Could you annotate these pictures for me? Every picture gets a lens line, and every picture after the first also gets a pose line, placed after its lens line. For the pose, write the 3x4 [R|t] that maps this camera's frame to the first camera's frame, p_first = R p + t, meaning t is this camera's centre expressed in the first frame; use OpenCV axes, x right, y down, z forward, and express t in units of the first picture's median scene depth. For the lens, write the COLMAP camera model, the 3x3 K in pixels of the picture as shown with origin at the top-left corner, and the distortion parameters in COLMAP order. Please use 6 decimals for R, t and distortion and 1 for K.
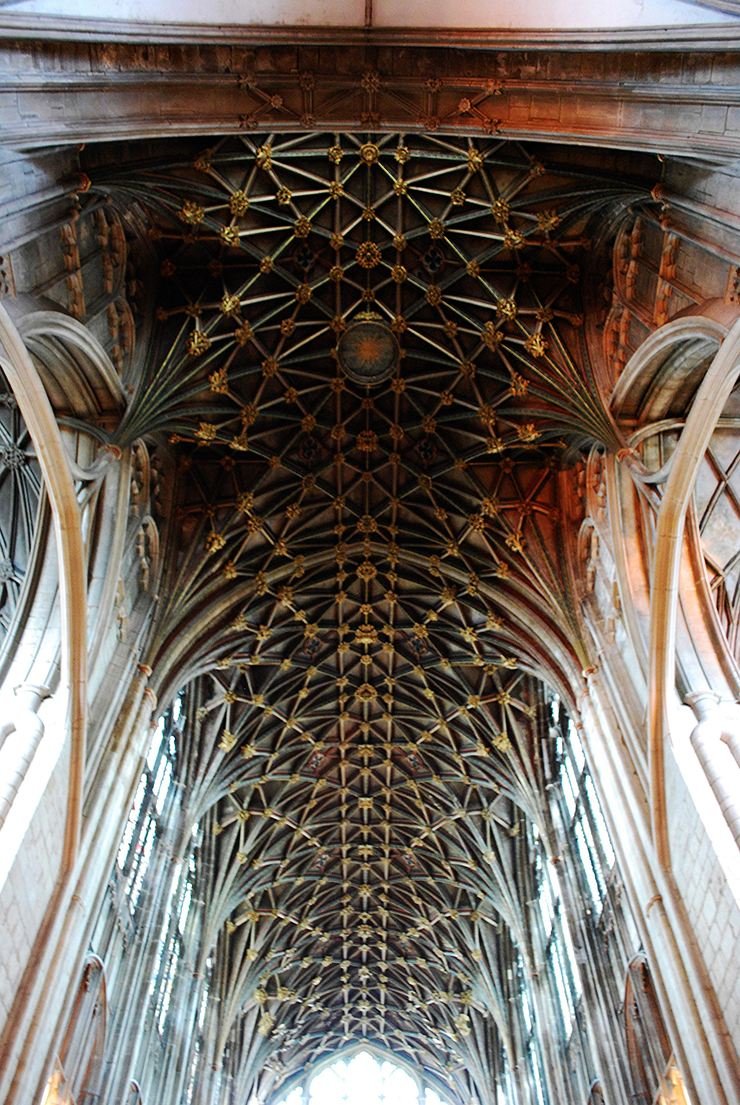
lens RADIAL K [[880.0, 0, 371.1], [0, 880.0, 552.6], [0, 0, 1]] dist [-0.072096, 0.002362]
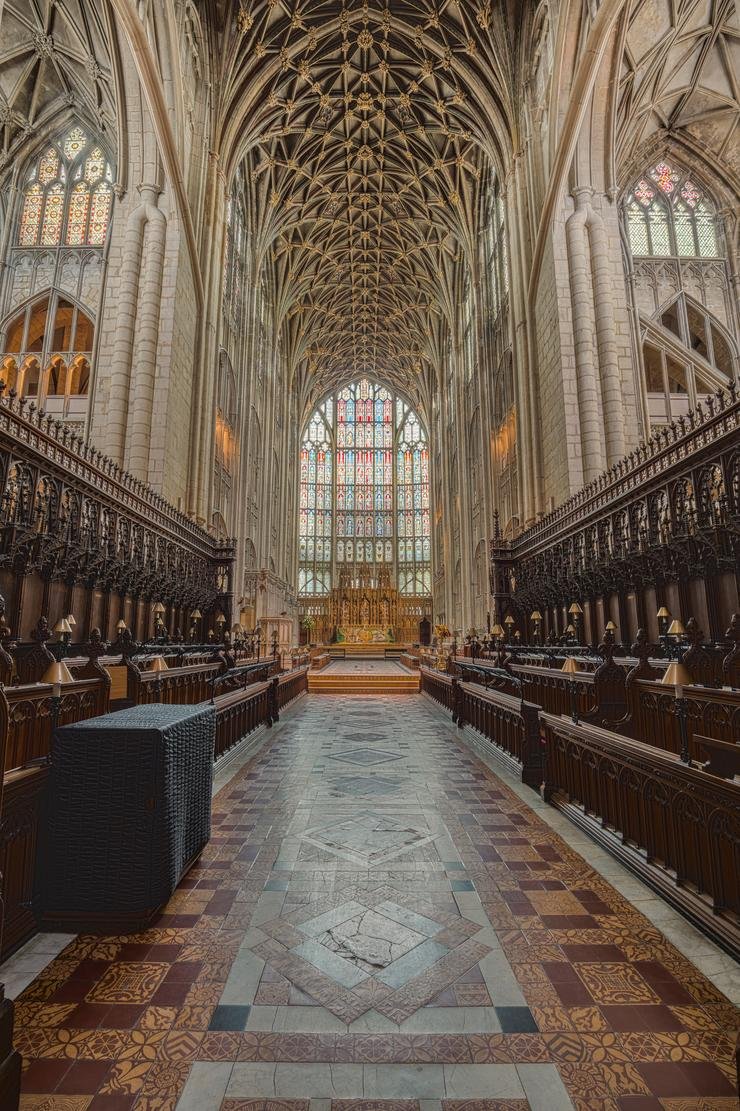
lens RADIAL K [[884.8, 0, 367.1], [0, 884.8, 555.7], [0, 0, 1]] dist [-0.072096, 0.002362]
pose [[0.999992, 0.001763, -0.003619, 0.004149], [0.001806, 0.607031, 0.794676, -0.623539], [0.003598, -0.794677, 0.607022, -0.423501]]
